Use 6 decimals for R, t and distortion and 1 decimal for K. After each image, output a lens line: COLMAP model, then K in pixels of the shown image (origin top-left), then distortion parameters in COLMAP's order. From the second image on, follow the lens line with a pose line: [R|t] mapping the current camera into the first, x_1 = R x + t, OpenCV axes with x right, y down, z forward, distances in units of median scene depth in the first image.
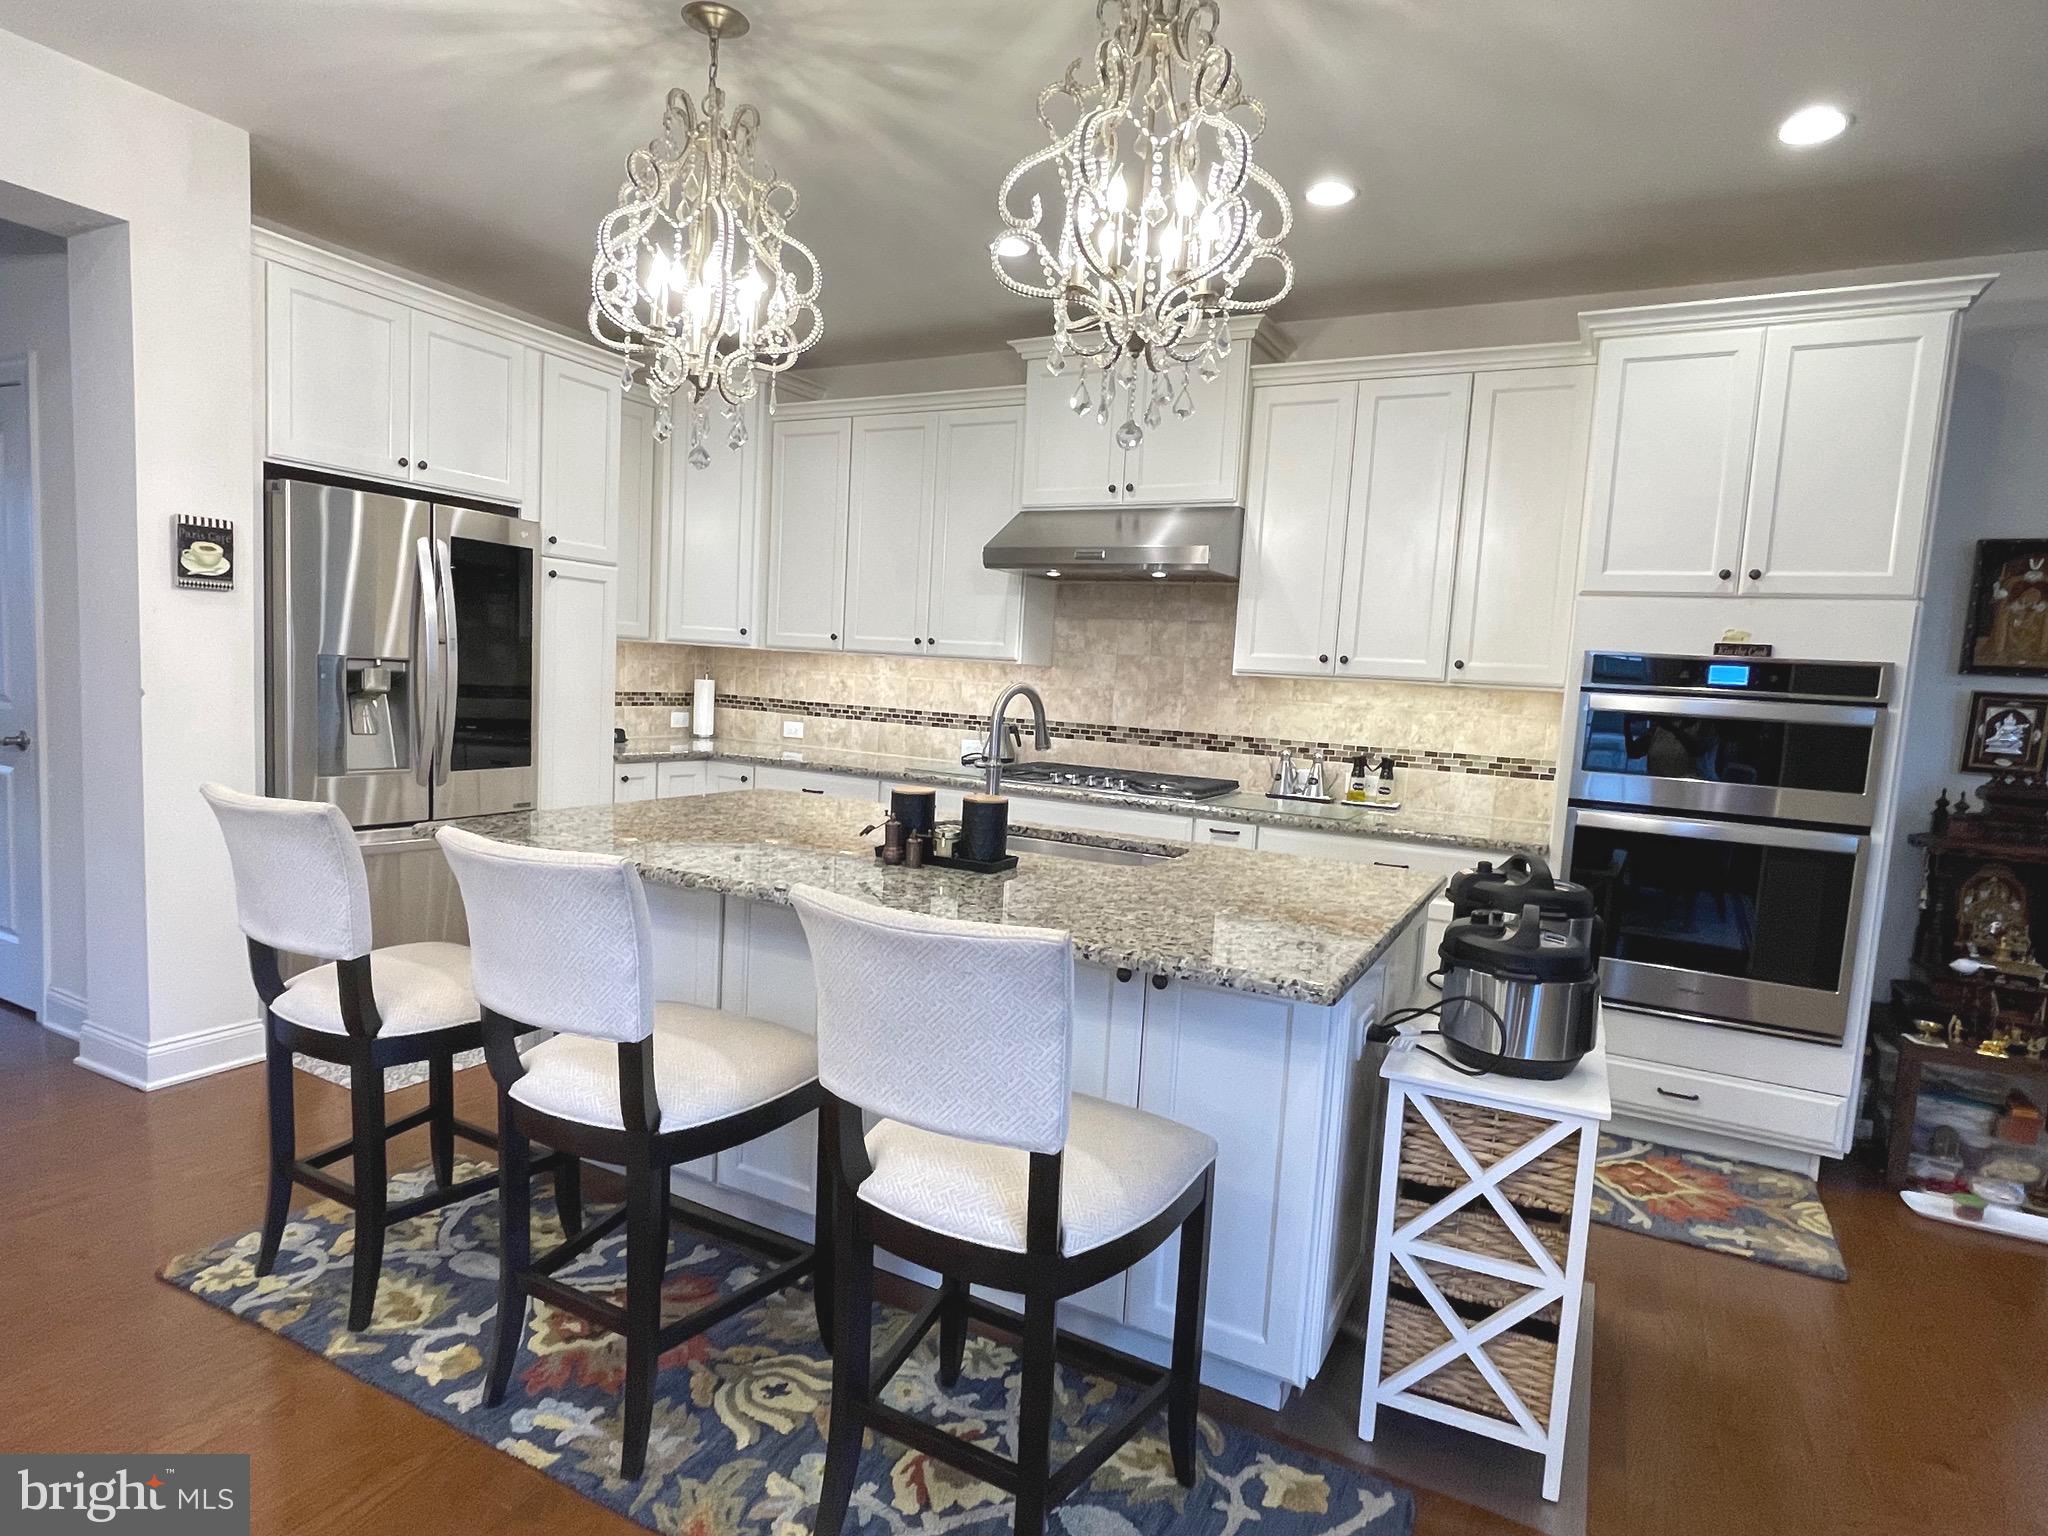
lens RADIAL K [[1141.7, 0, 975.5], [0, 1141.7, 756.7], [0, 0, 1]] dist [0.006488, -0.001791]
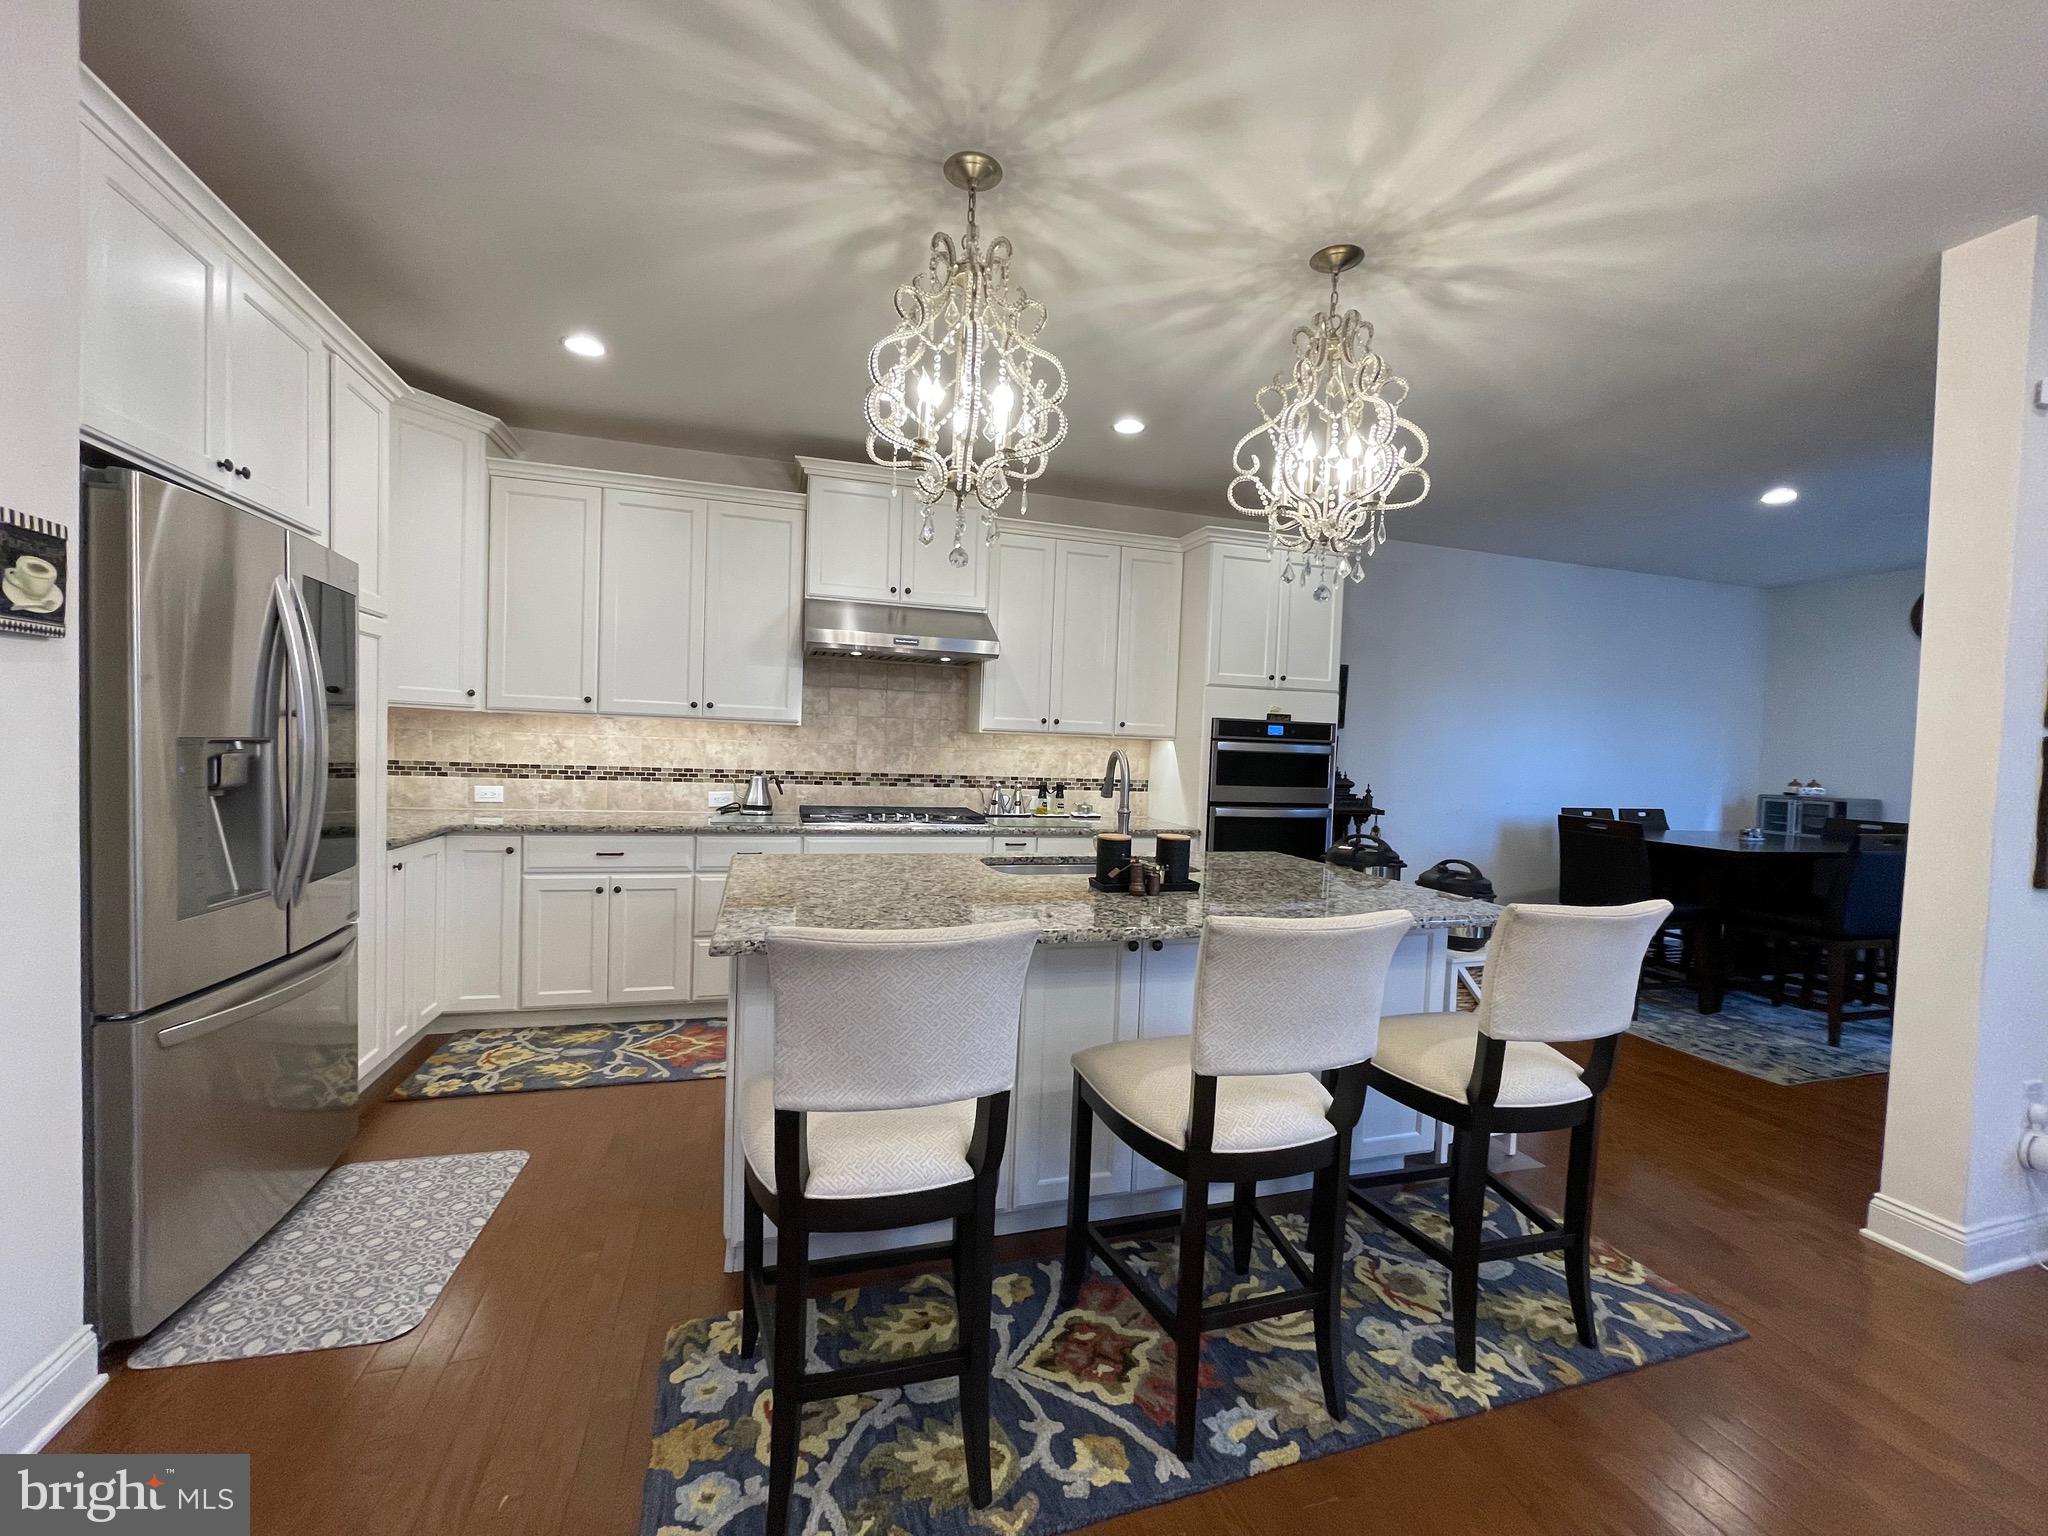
lens RADIAL K [[835.1, 0, 1012.3], [0, 835.1, 771.9], [0, 0, 1]] dist [-0.005649, 0.000124]
pose [[0.693811, -0.055777, 0.717994, -0.445540], [0.057589, 0.998100, 0.021888, -0.039621], [-0.717851, 0.026162, 0.695705, 0.238025]]
